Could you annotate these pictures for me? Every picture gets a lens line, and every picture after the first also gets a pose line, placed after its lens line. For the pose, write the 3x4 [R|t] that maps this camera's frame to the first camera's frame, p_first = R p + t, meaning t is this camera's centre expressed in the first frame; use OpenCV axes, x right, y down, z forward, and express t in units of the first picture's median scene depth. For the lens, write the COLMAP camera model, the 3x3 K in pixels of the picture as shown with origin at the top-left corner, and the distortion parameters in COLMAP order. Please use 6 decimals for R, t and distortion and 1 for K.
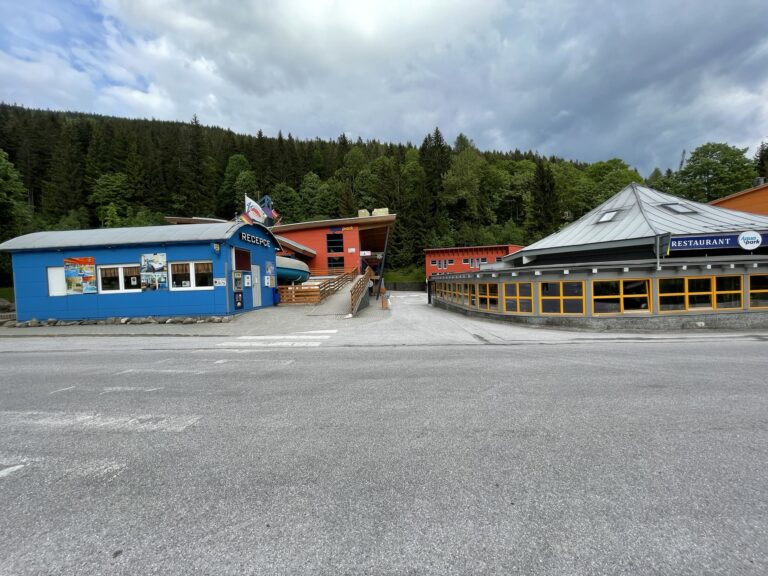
lens RADIAL K [[307.9, 0, 384.0], [0, 307.9, 288.0], [0, 0, 1]] dist [-0.000151, -0.000274]
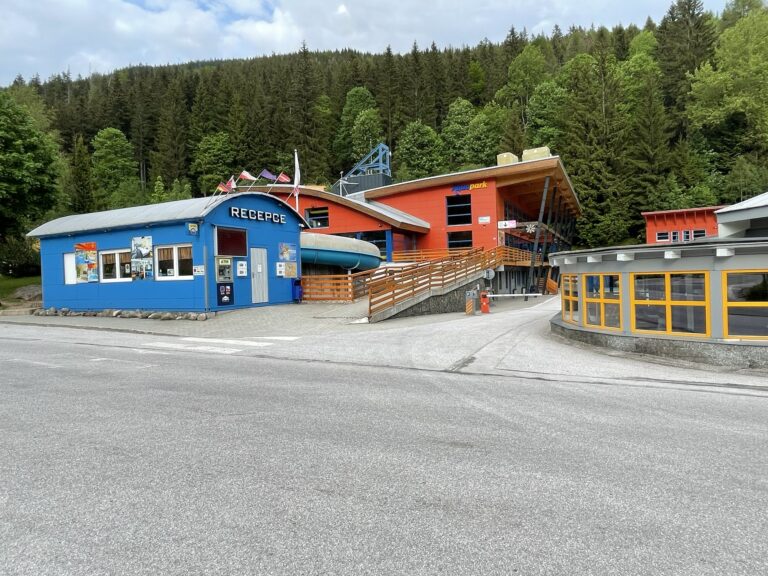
lens RADIAL K [[491.2, 0, 384.0], [0, 491.2, 288.0], [0, 0, 1]] dist [-0.003958, -0.001700]
pose [[0.915399, 0.019982, -0.402051, 0.365174], [-0.013466, 0.999728, 0.019025, -0.003450], [0.402322, -0.012002, 0.915419, 0.013552]]
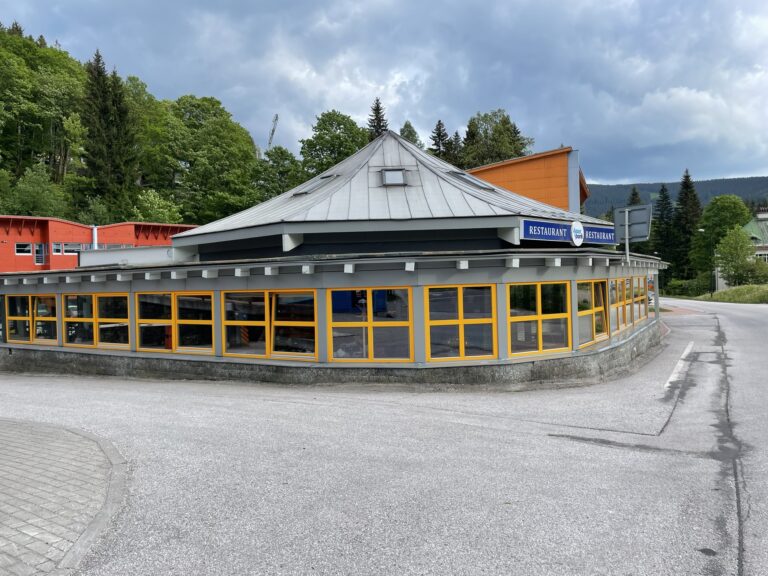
lens RADIAL K [[586.9, 0, 384.0], [0, 586.9, 288.0], [0, 0, 1]] dist [-0.044639, 0.000275]
pose [[0.518592, 0.018181, 0.854828, -0.222281], [0.022298, 0.999146, -0.034778, 0.011558], [-0.854731, 0.037097, 0.517744, 0.586902]]
